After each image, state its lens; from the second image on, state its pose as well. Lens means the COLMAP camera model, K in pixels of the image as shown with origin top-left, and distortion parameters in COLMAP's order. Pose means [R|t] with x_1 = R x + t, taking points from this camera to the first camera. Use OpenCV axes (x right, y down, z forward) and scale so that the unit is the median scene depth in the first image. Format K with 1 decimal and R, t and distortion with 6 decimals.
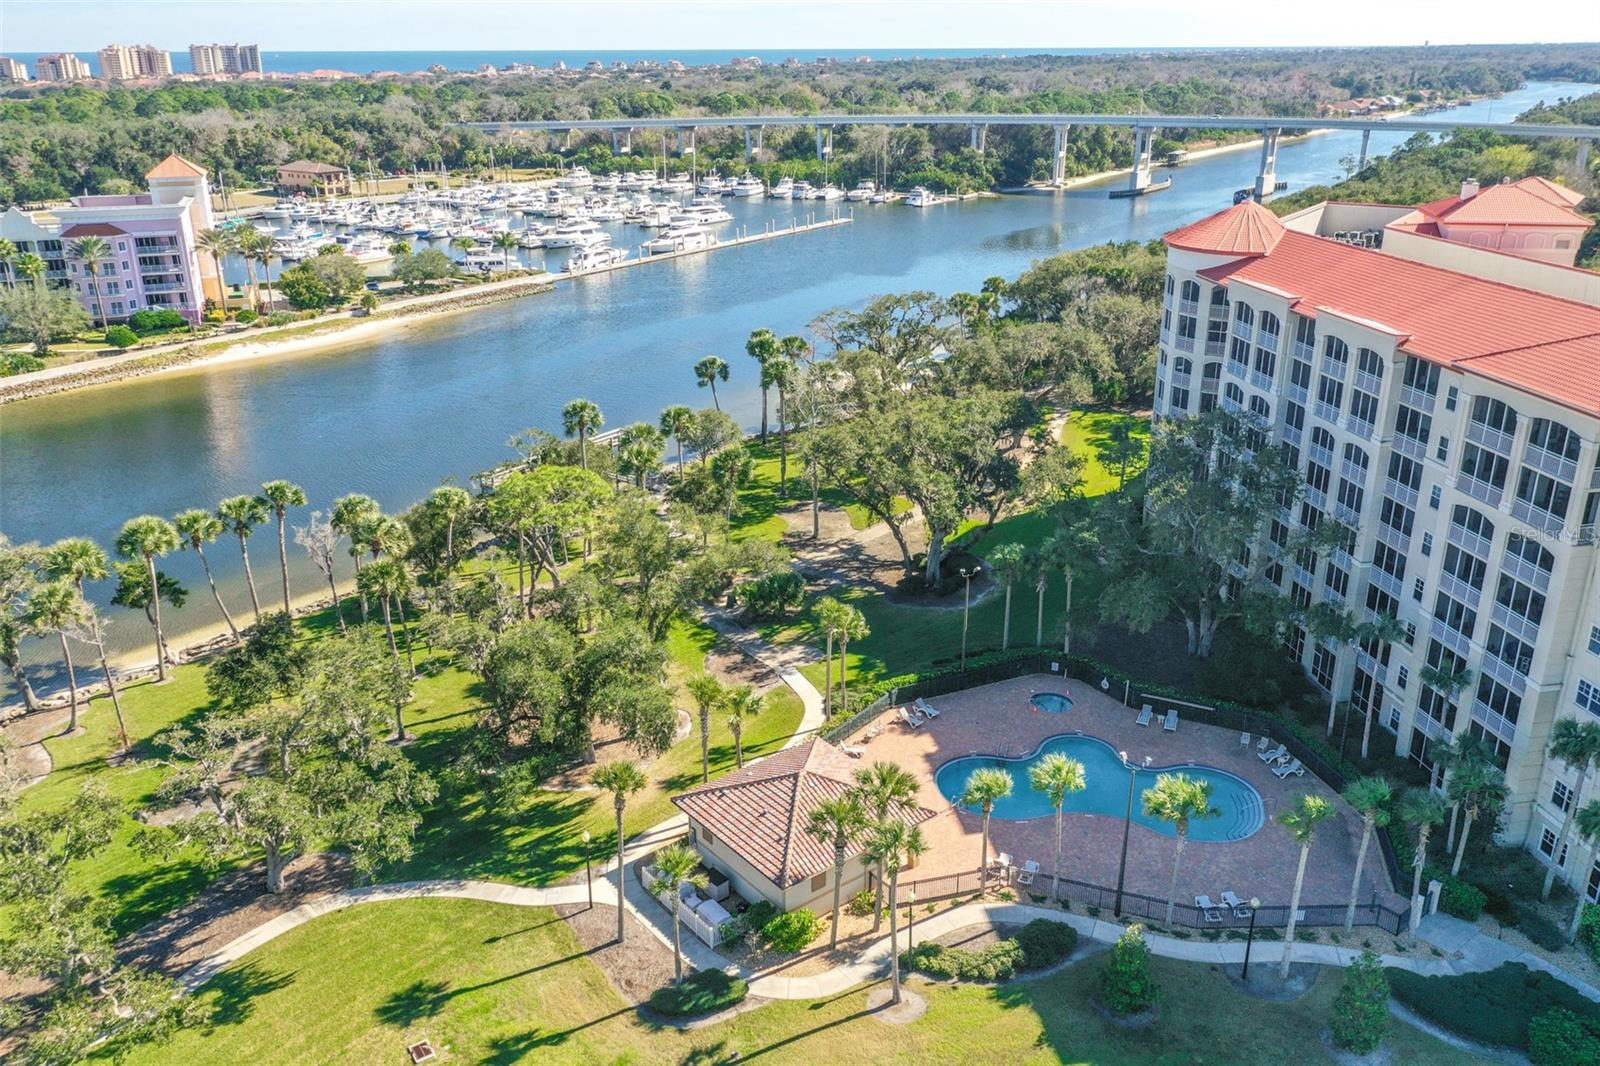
lens RADIAL K [[1278.8, 0, 808.8], [0, 1278.8, 529.6], [0, 0, 1]] dist [0.002476, 0.006650]
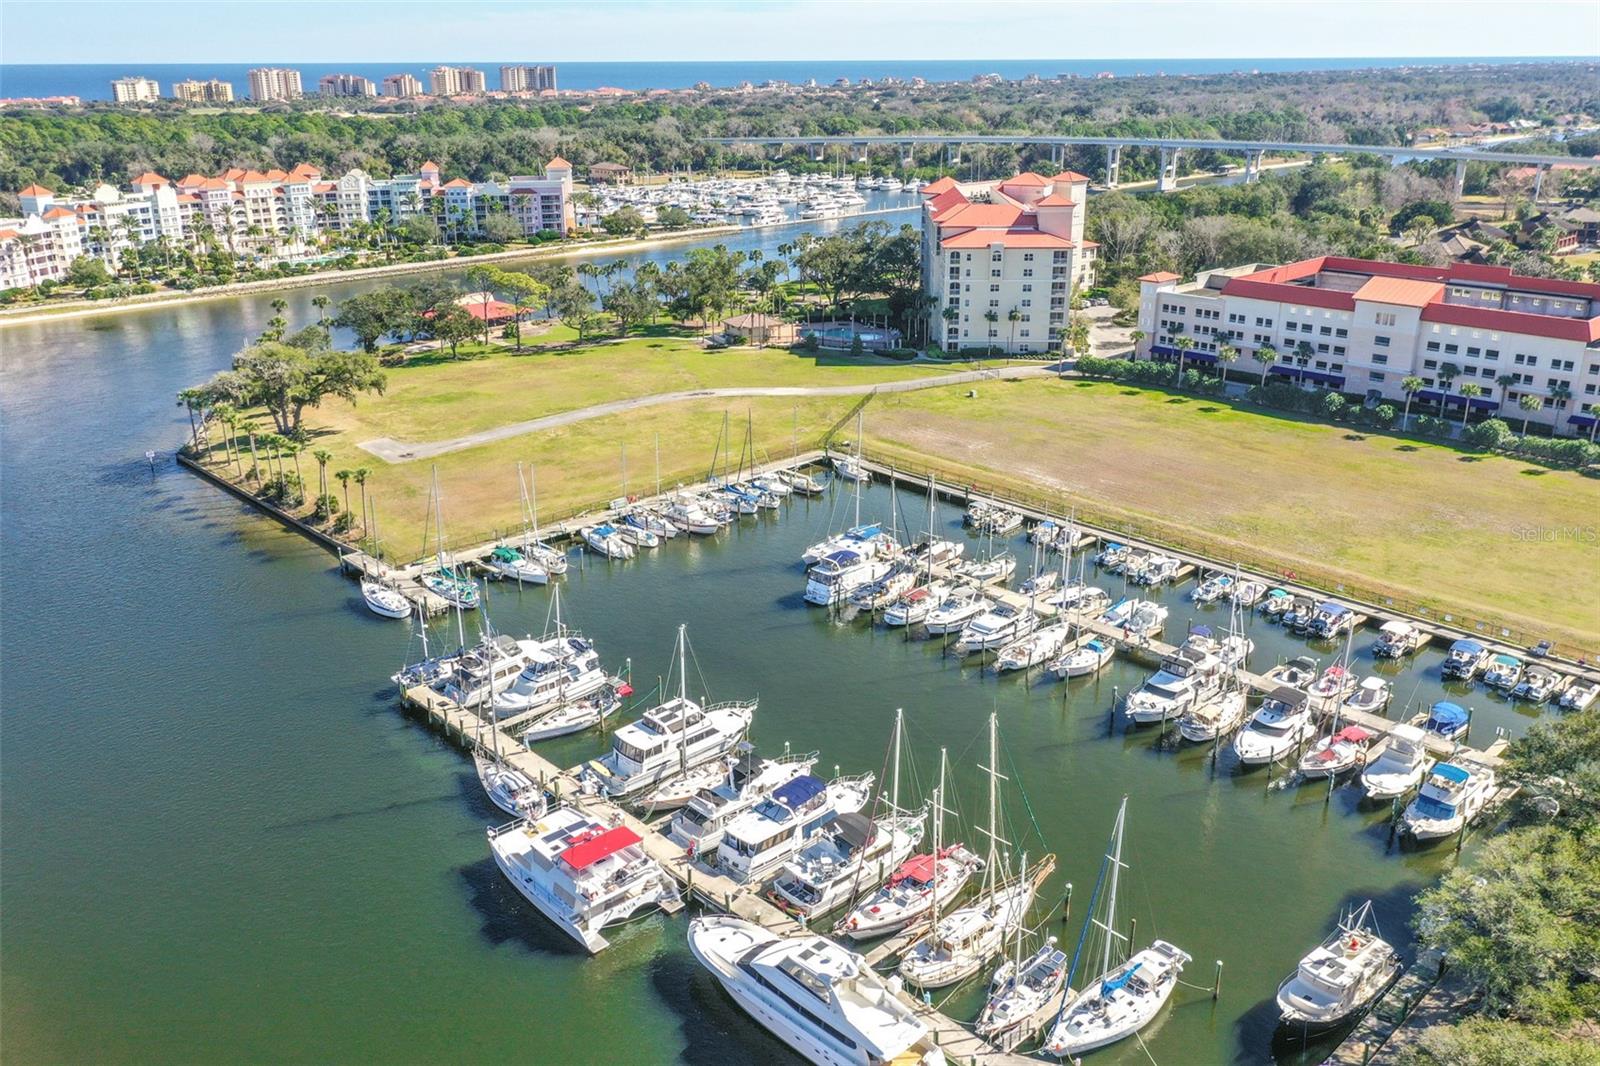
lens RADIAL K [[1278.8, 0, 808.8], [0, 1278.8, 529.6], [0, 0, 1]] dist [0.002476, 0.006650]
pose [[0.981928, 0.065944, -0.177395, 0.144980], [-0.067420, 0.997722, -0.002299, 0.136065], [0.176840, 0.014217, 0.984137, -0.453316]]
